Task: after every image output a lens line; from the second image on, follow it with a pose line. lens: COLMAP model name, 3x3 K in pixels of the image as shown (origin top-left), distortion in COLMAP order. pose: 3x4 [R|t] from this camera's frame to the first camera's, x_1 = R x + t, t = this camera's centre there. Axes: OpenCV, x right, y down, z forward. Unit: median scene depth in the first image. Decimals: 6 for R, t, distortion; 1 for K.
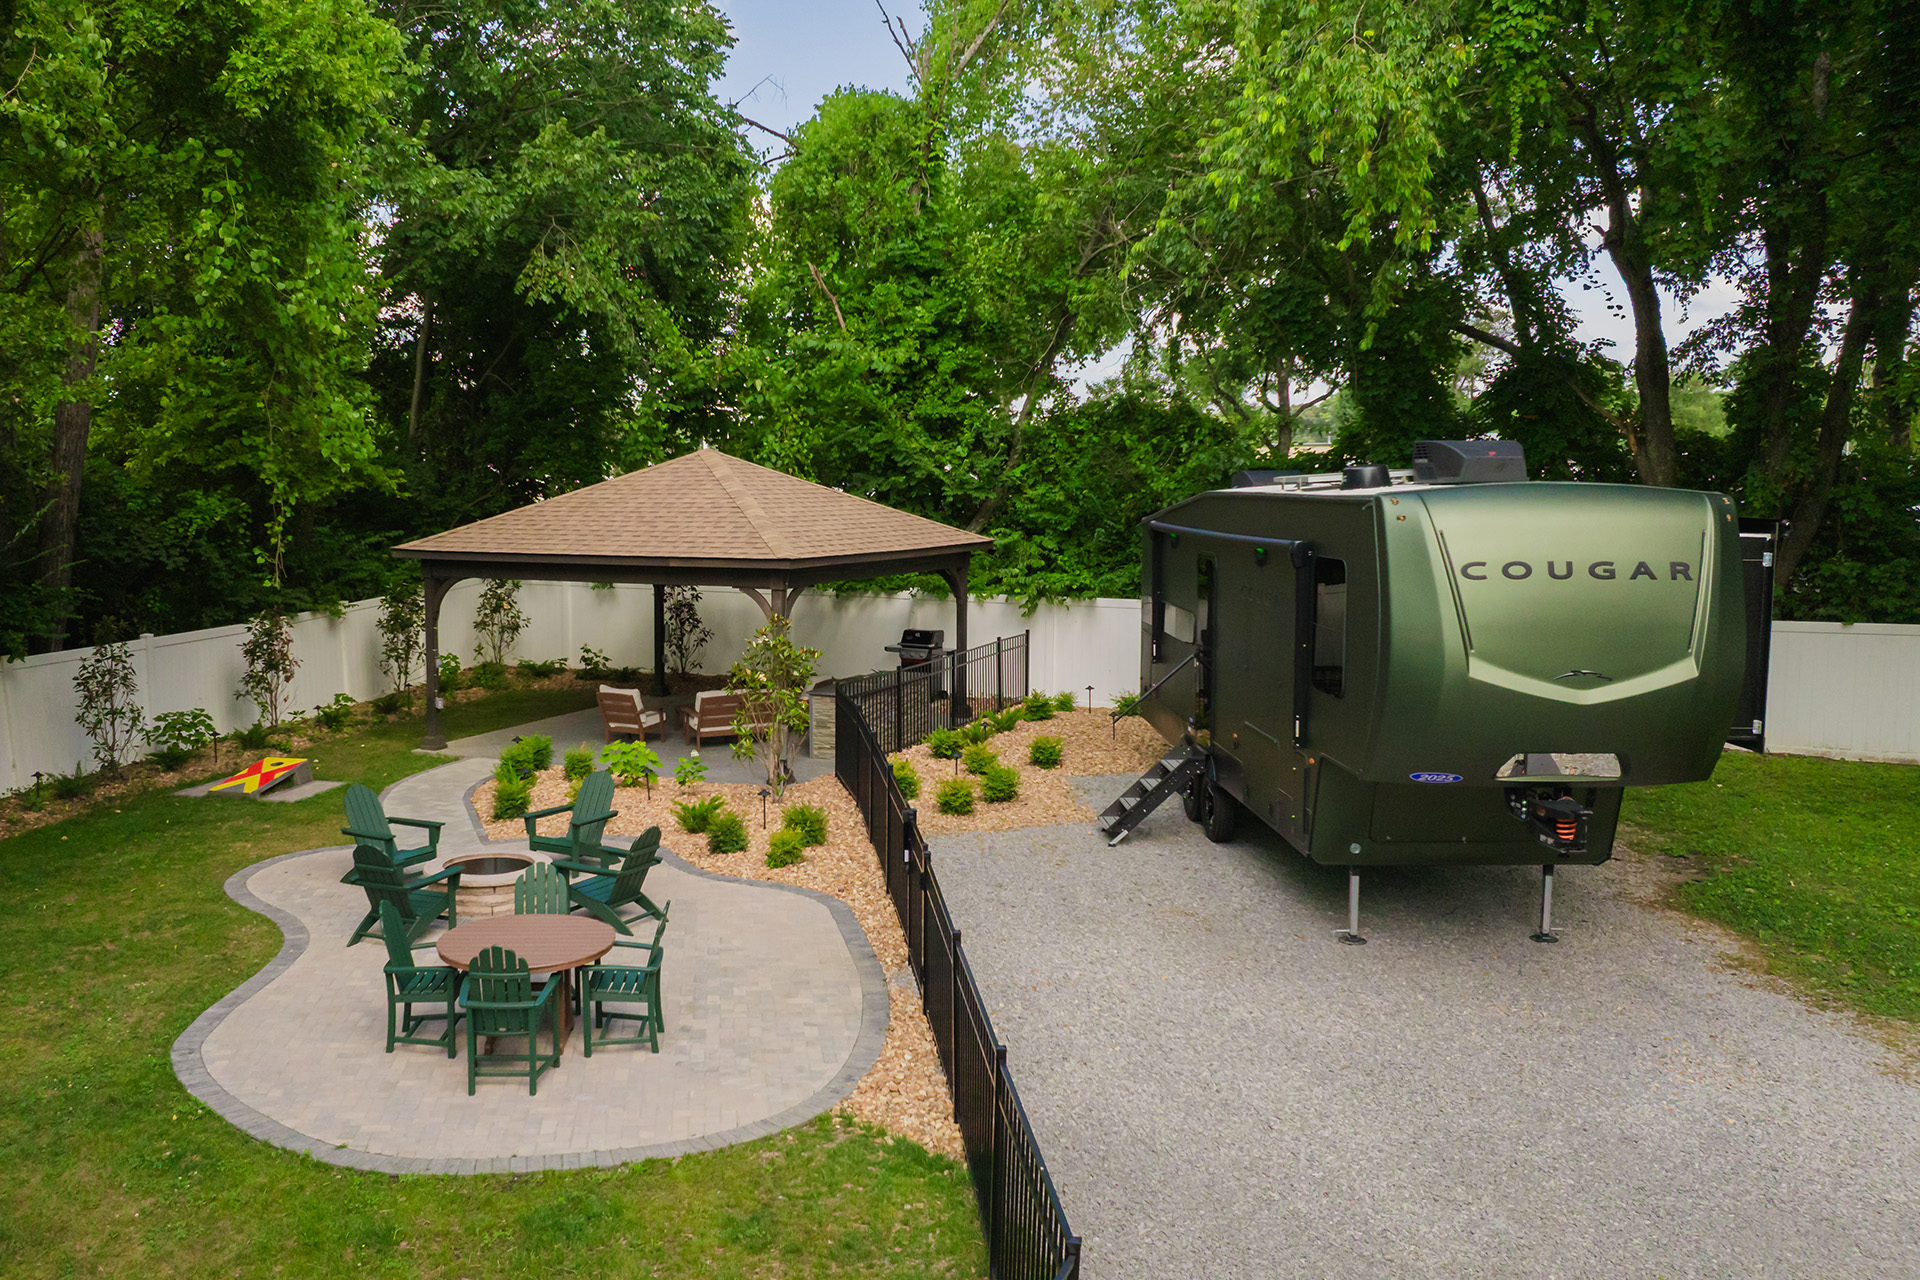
lens RADIAL K [[1671.2, 0, 872.0], [0, 1671.2, 631.3], [0, 0, 1]] dist [0.004459, -0.073441]
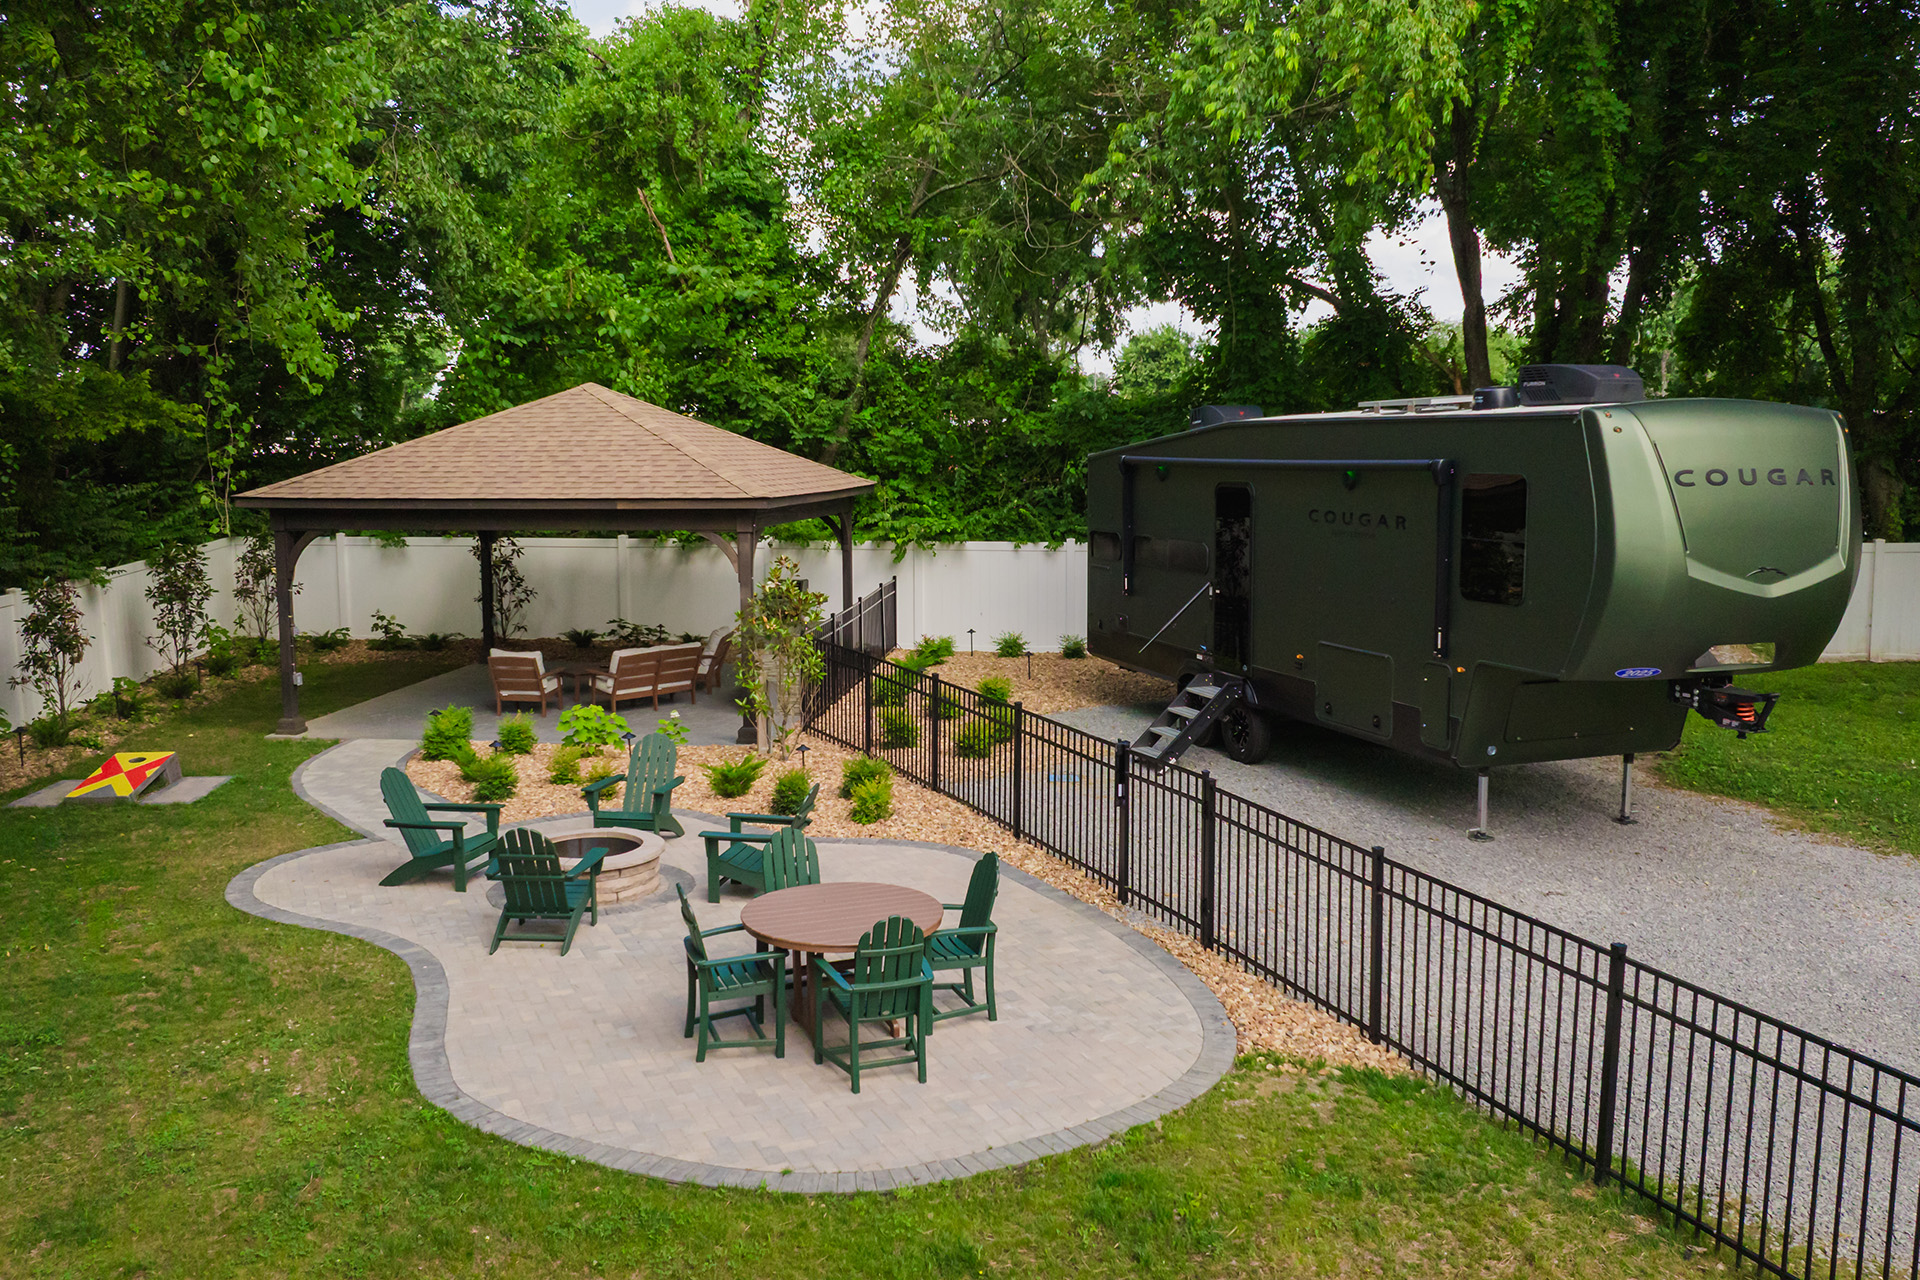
lens RADIAL K [[1640.2, 0, 1057.9], [0, 1640.2, 640.3], [0, 0, 1]] dist [-0.000374, -0.063075]
pose [[0.925583, -0.045616, 0.375786, -0.245693], [0.035692, 0.998807, 0.033331, 0.011039], [-0.376858, -0.017438, 0.926107, 0.099543]]
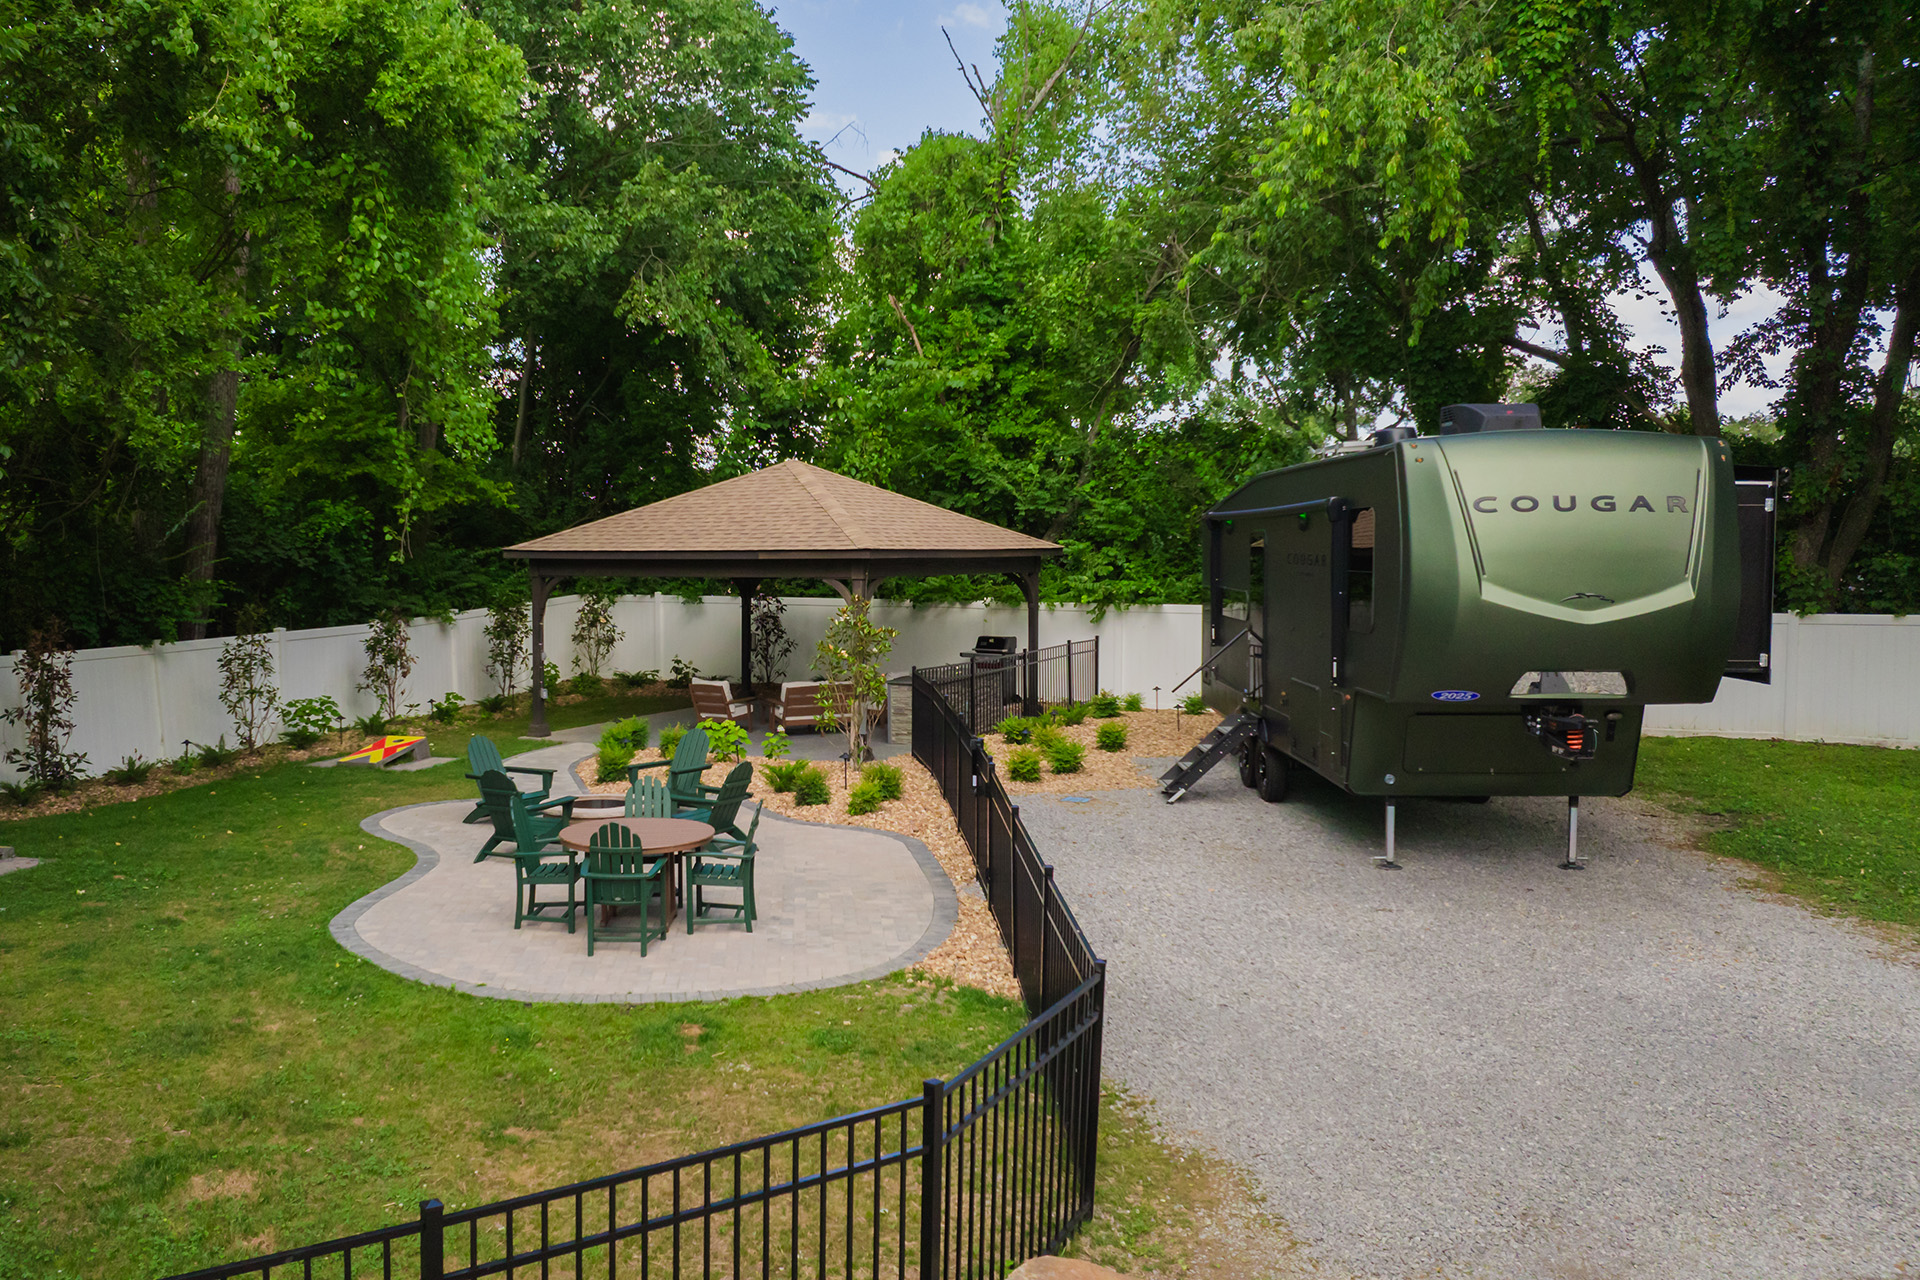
lens RADIAL K [[1683.2, 0, 844.8], [0, 1683.2, 630.7], [0, 0, 1]] dist [0.001279, -0.052830]
pose [[0.997939, -0.000403, -0.064176, 0.004419], [-0.002429, 0.999027, -0.044046, 0.057481], [0.064131, 0.044111, 0.996966, -0.080674]]
